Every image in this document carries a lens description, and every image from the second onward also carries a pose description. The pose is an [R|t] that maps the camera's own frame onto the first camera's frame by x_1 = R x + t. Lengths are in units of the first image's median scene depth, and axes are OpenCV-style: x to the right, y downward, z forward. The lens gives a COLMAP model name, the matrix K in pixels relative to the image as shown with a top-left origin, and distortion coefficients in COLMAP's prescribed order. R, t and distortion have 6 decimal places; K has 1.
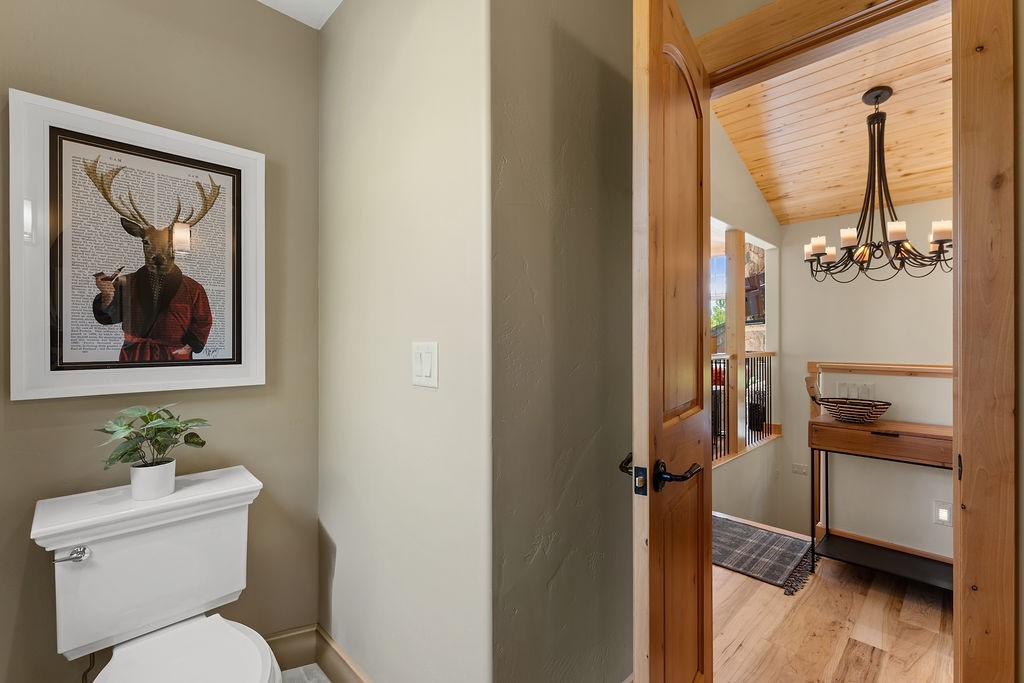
lens RADIAL K [[450.5, 0, 510.6], [0, 450.5, 341.2], [0, 0, 1]] dist [-0.001514, -0.000008]
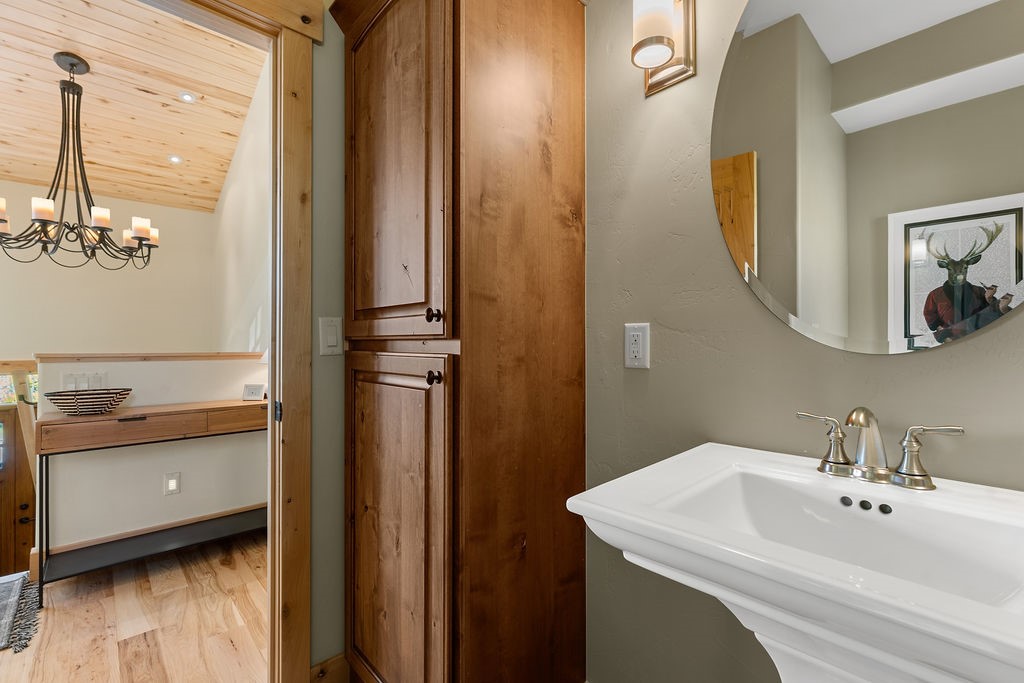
lens RADIAL K [[450.5, 0, 510.6], [0, 450.5, 341.2], [0, 0, 1]] dist [-0.001514, -0.000008]
pose [[0.032047, 0.003610, 0.999480, -0.115156], [-0.000306, 0.999993, -0.003602, 0.036826], [-0.999486, -0.000190, 0.032048, 0.132606]]
